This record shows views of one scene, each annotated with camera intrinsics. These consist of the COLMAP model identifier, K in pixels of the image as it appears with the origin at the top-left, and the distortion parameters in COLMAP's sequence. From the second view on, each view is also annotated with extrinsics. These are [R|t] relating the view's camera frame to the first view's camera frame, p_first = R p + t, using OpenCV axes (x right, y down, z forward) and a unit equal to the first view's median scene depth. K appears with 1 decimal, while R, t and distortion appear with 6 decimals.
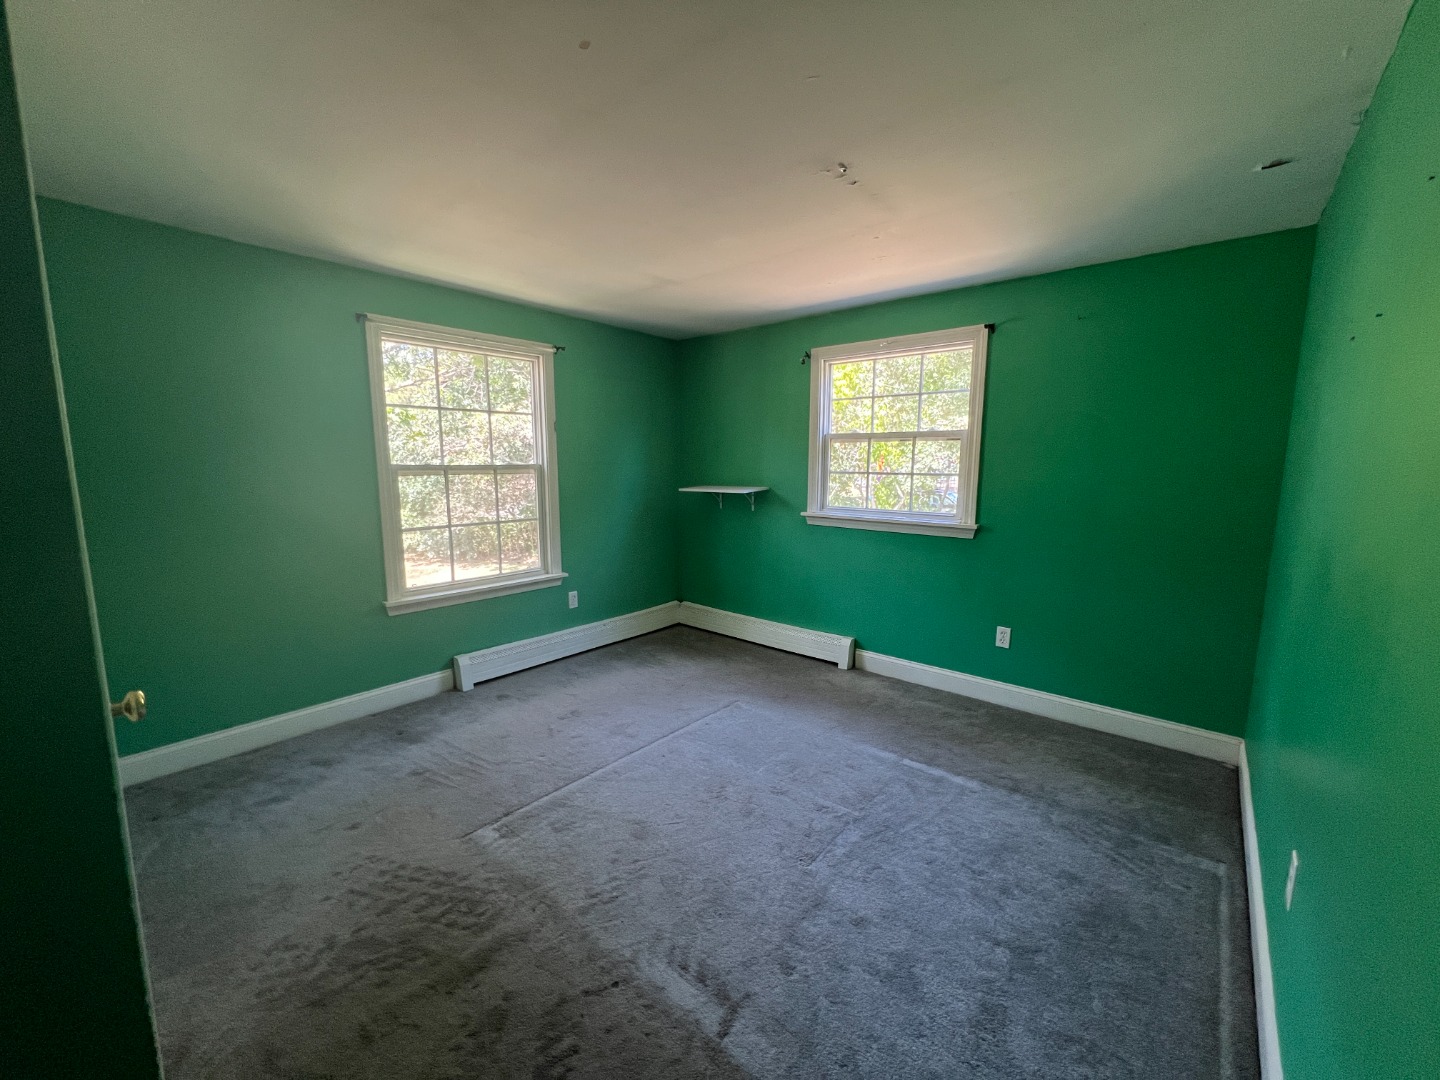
lens RADIAL K [[574.8, 0, 718.2], [0, 574.8, 541.2], [0, 0, 1]] dist [0.002424, -0.000307]
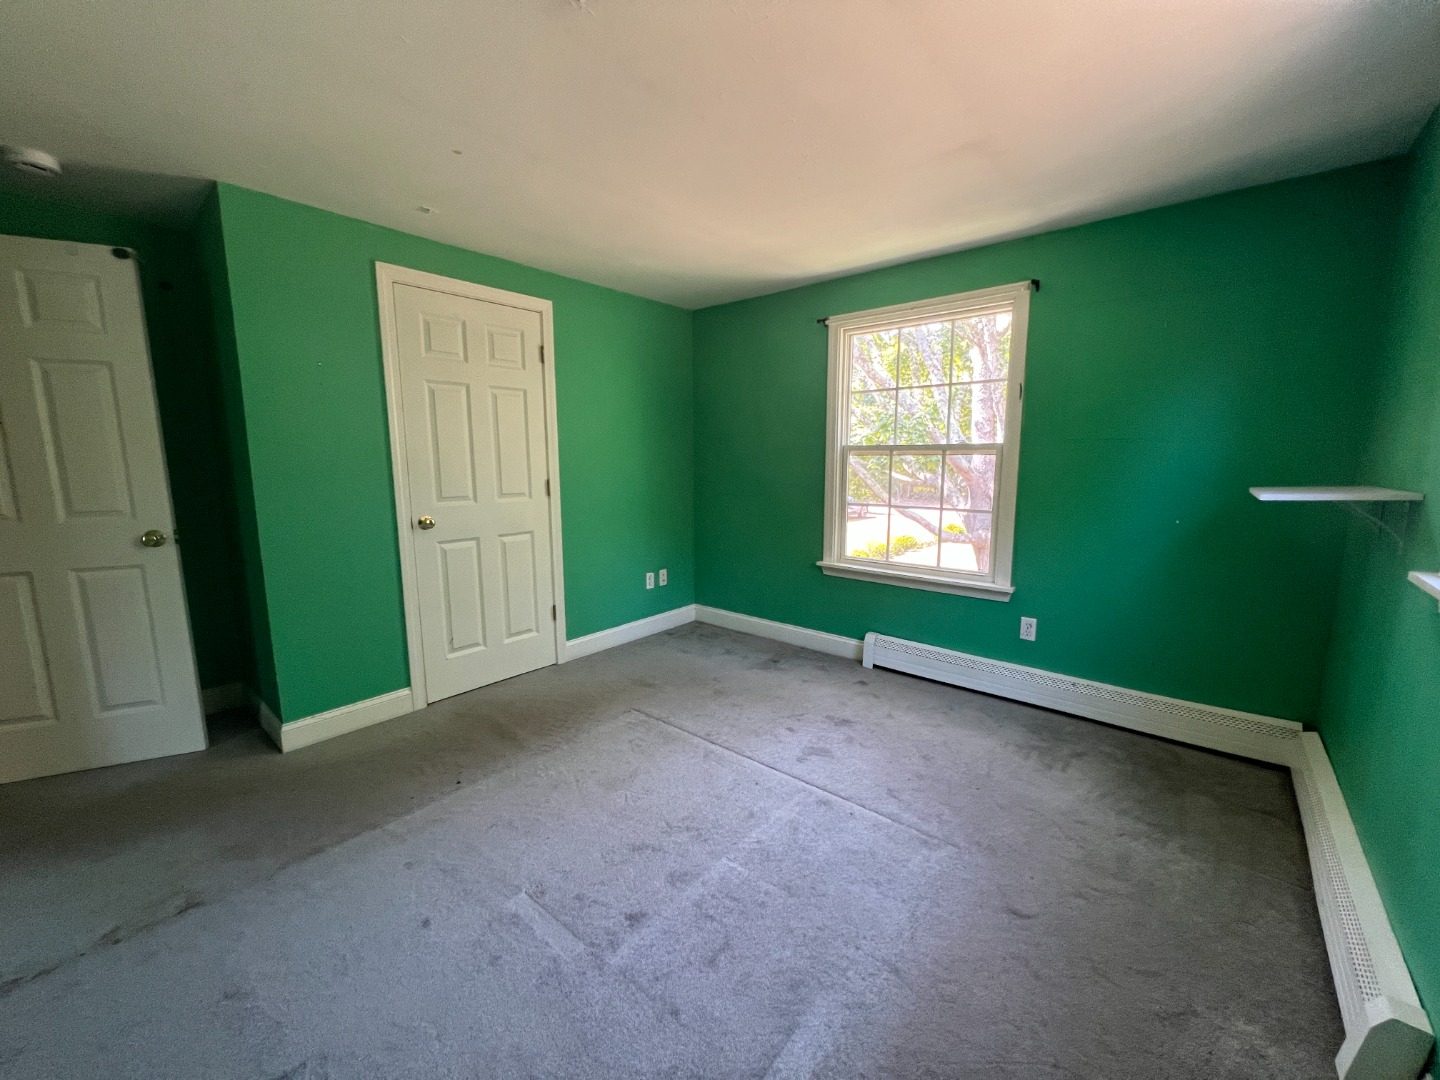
lens RADIAL K [[574.8, 0, 713.3], [0, 574.8, 540.2], [0, 0, 1]] dist [0.002424, -0.000307]
pose [[0.008433, 0.146741, -0.989139, 0.524064], [-0.136575, 0.980074, 0.144232, -0.068787], [0.990594, 0.133876, 0.028306, 0.660862]]
